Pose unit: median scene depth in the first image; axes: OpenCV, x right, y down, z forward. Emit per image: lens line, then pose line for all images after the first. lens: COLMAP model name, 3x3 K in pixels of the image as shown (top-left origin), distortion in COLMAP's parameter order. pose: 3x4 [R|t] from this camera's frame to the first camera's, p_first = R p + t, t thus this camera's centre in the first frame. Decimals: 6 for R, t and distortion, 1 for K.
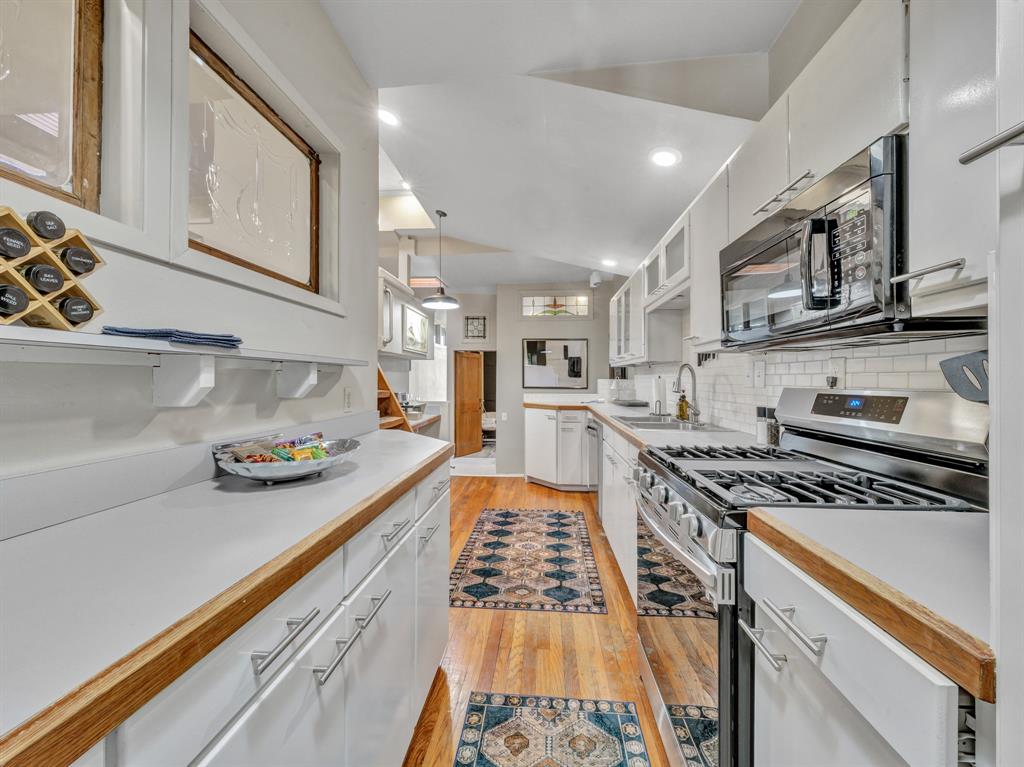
lens RADIAL K [[395.0, 0, 513.4], [0, 395.0, 380.1], [0, 0, 1]] dist [-0.000819, -0.000047]
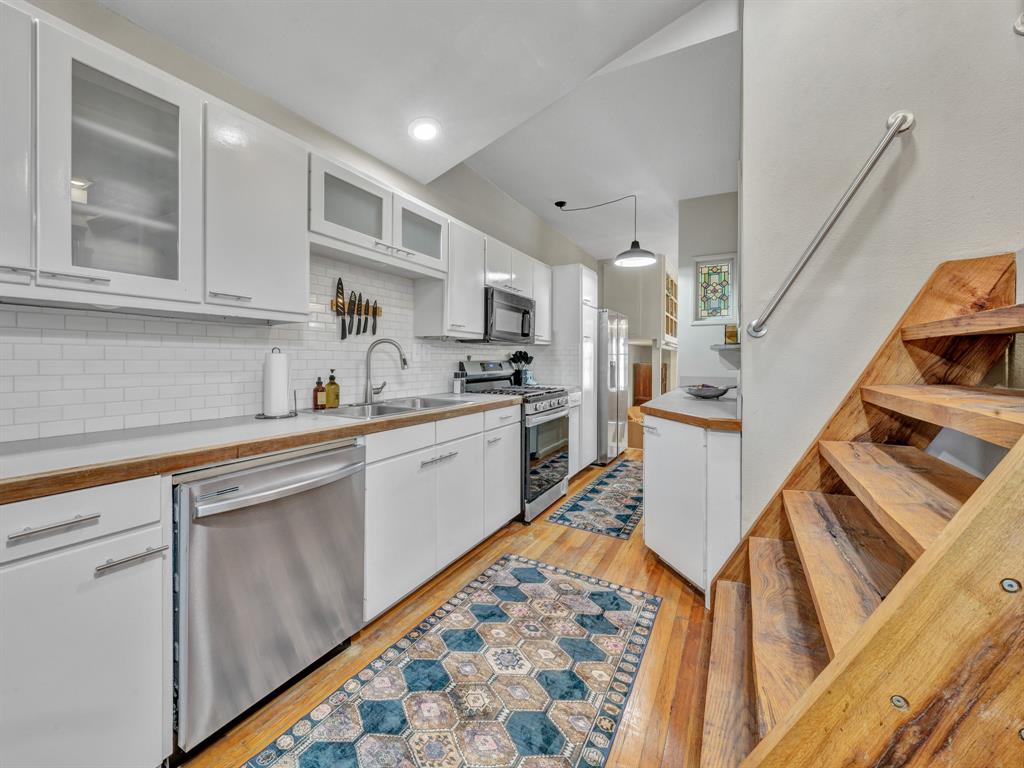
lens RADIAL K [[395.0, 0, 524.8], [0, 395.0, 360.5], [0, 0, 1]] dist [-0.000819, -0.000047]
pose [[-0.920009, -0.010544, 0.391756, -0.221289], [-0.009415, 0.999944, 0.004803, 0.001973], [-0.391784, 0.000730, -0.920057, 1.695407]]
